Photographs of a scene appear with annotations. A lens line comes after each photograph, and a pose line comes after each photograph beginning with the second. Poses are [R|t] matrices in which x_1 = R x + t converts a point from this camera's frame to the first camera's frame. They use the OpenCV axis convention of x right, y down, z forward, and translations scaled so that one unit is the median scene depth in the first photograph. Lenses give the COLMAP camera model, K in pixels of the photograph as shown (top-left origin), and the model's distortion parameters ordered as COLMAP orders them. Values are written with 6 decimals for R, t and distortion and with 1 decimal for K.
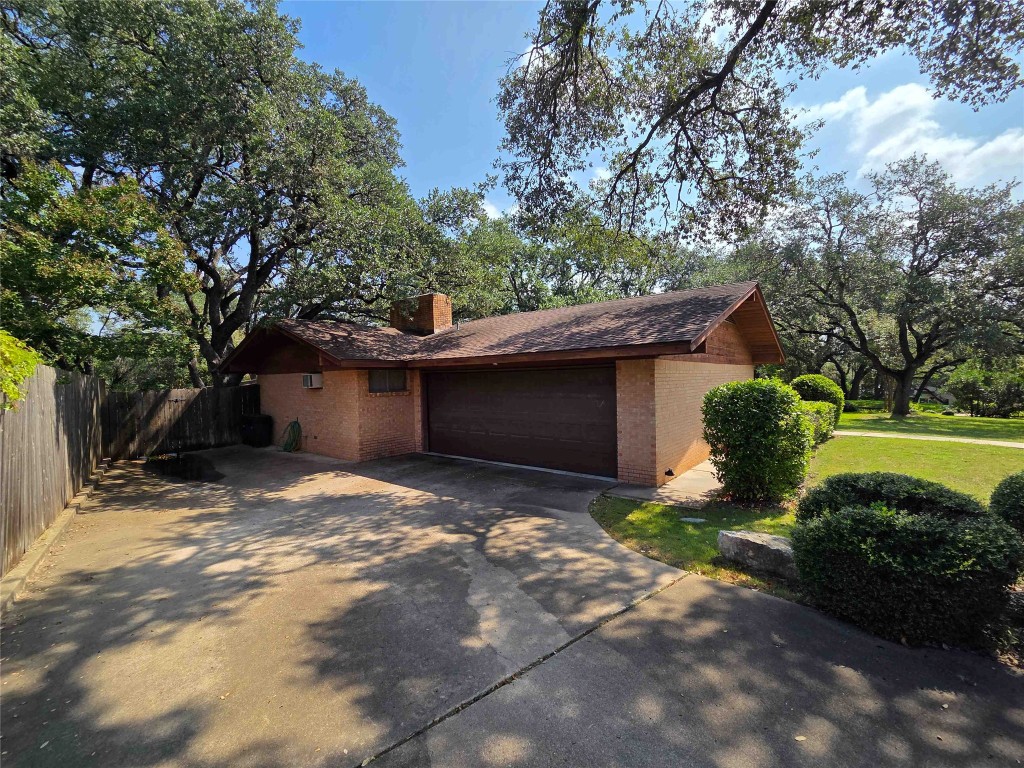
lens RADIAL K [[421.8, 0, 511.1], [0, 421.8, 382.1], [0, 0, 1]] dist [0.000454, 0.000287]
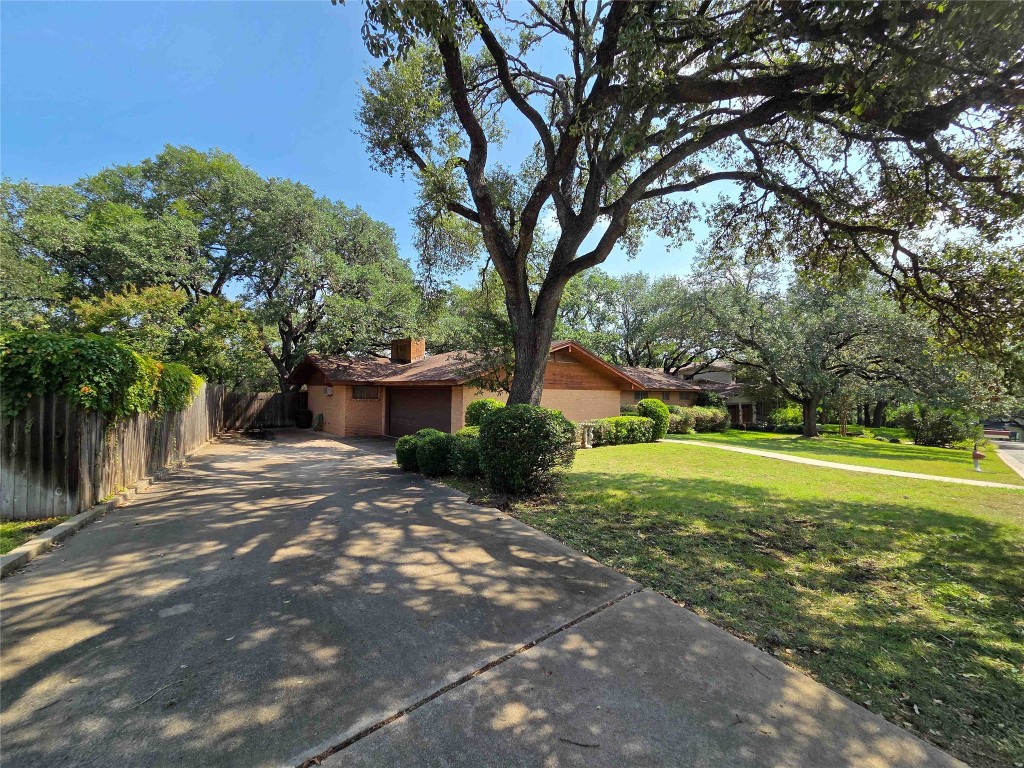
lens RADIAL K [[421.8, 0, 512.7], [0, 421.8, 386.0], [0, 0, 1]] dist [0.000454, 0.000287]
pose [[0.983031, 0.034404, -0.180185, 0.577855], [-0.038438, 0.999081, -0.018942, -0.018207], [0.179368, 0.025546, 0.983450, -0.566521]]
